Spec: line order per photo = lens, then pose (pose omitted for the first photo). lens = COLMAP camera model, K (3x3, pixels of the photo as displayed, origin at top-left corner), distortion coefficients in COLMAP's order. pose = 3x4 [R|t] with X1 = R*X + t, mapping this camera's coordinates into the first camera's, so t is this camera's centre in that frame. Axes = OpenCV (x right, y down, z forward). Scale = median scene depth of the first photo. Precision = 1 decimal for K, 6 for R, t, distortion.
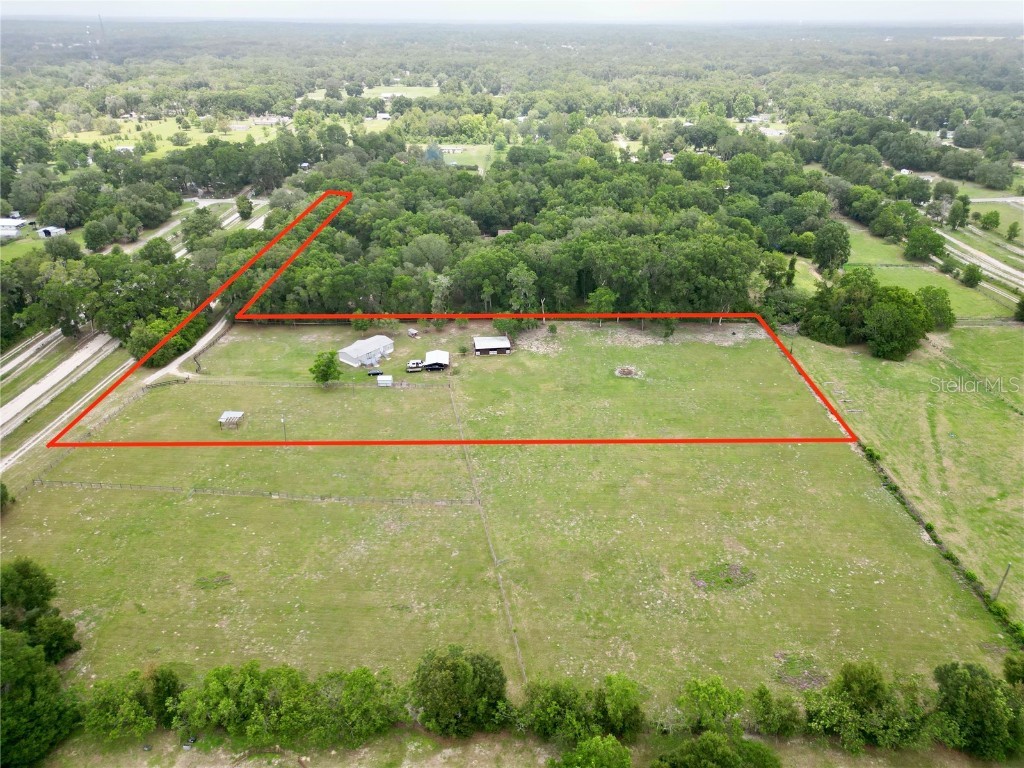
lens RADIAL K [[716.1, 0, 512.0], [0, 716.1, 384.0], [0, 0, 1]] dist [0.066689, -0.065771]
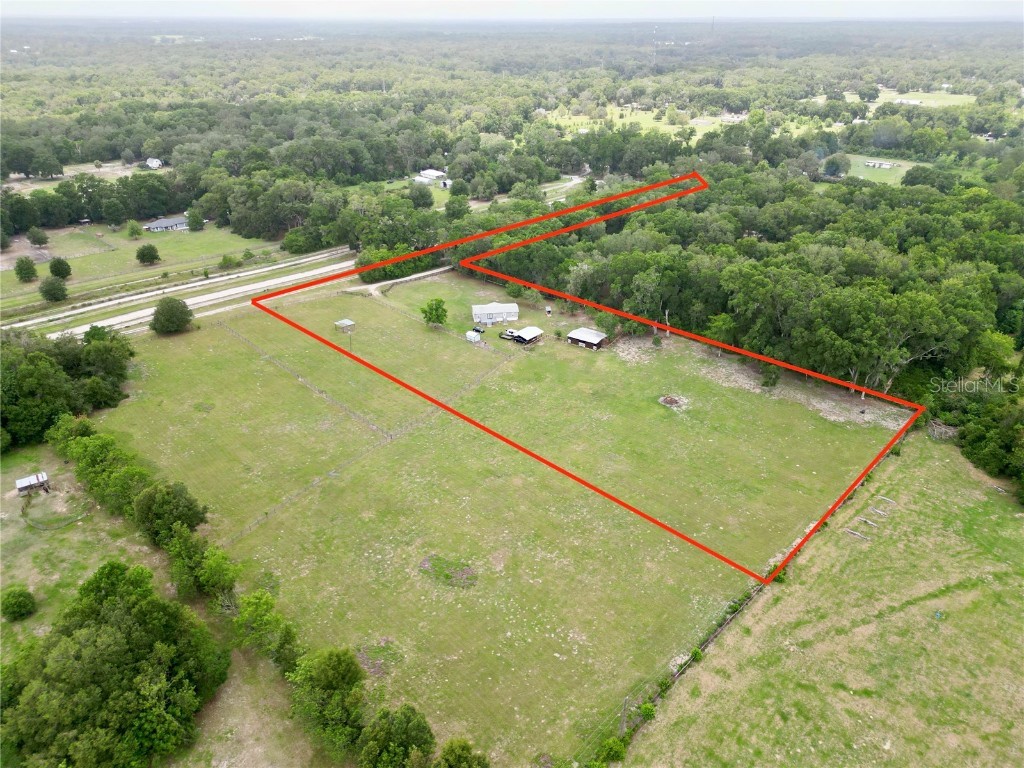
lens RADIAL K [[716.1, 0, 512.0], [0, 716.1, 384.0], [0, 0, 1]] dist [0.066689, -0.065771]
pose [[0.728015, 0.310487, -0.611222, 0.544063], [-0.310687, 0.944176, 0.109568, -0.071746], [0.611120, 0.110132, 0.783839, 0.145769]]
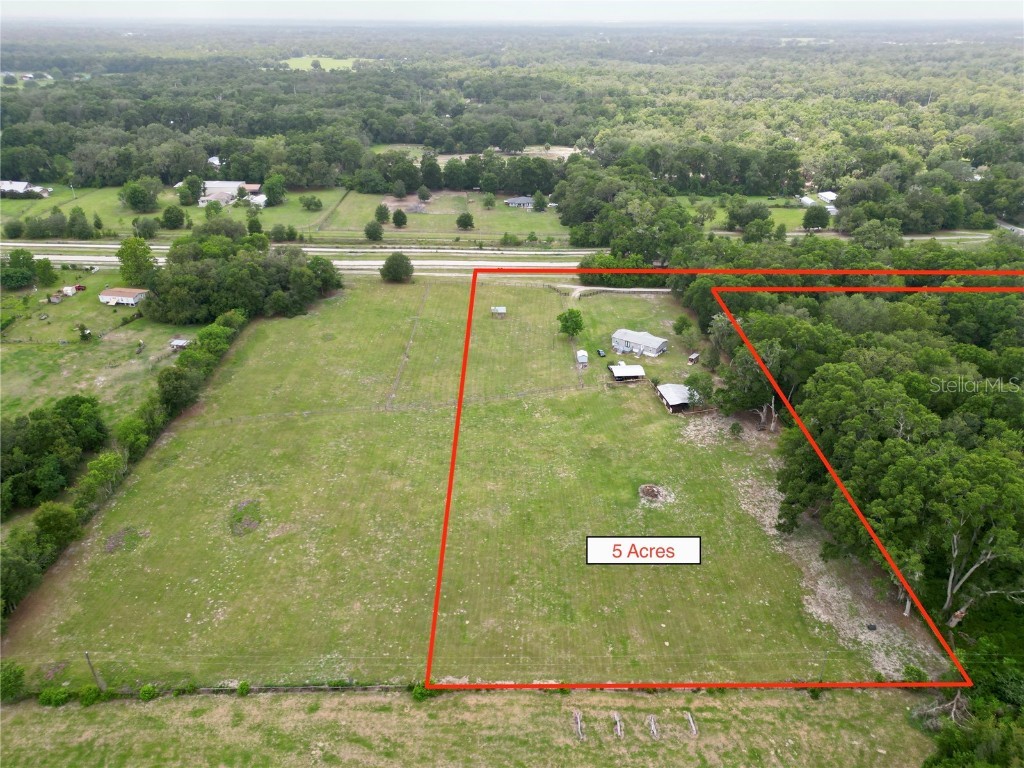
lens RADIAL K [[716.1, 0, 512.0], [0, 716.1, 384.0], [0, 0, 1]] dist [0.066689, -0.065771]
pose [[0.031348, 0.450390, -0.892282, 0.738300], [-0.456727, 0.800522, 0.388027, -0.316084], [0.889055, 0.395365, 0.230800, 0.628326]]
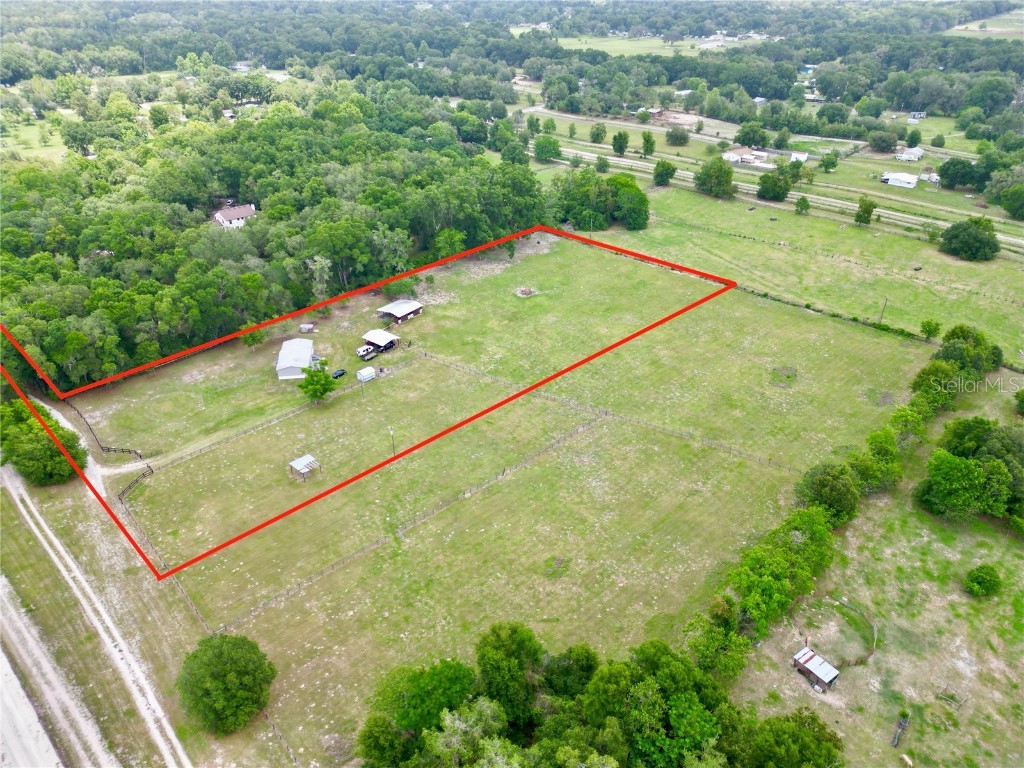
lens RADIAL K [[716.1, 0, 512.0], [0, 716.1, 384.0], [0, 0, 1]] dist [0.066689, -0.065771]
pose [[0.684456, -0.370205, 0.628067, -0.586623], [0.330749, 0.925404, 0.185022, -0.094301], [-0.649711, 0.081094, 0.755843, 0.172516]]
